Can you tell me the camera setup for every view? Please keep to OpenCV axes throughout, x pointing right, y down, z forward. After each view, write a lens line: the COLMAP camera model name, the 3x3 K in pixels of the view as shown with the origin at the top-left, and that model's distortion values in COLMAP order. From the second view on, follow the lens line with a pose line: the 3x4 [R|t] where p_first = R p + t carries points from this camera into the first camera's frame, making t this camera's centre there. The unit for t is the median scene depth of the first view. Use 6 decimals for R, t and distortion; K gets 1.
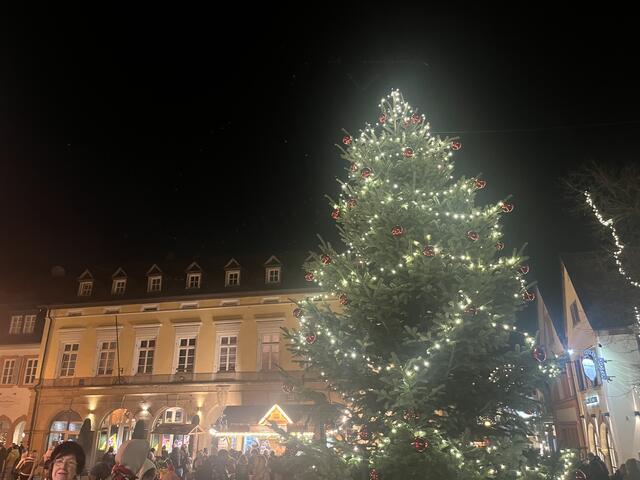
lens RADIAL K [[492.7, 0, 307.0], [0, 492.7, 237.9], [0, 0, 1]] dist [-0.034046, -0.006614]
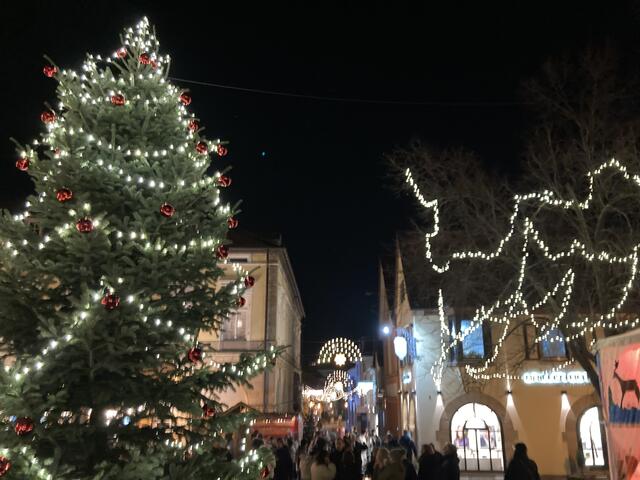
lens RADIAL K [[532.6, 0, 329.4], [0, 532.6, 242.7], [0, 0, 1]] dist [0.013191, 0.010971]
pose [[0.954631, 0.076246, 0.287866, 0.305024], [-0.102207, 0.991838, 0.076237, -0.041178], [-0.279704, -0.102200, 0.954631, 0.037546]]
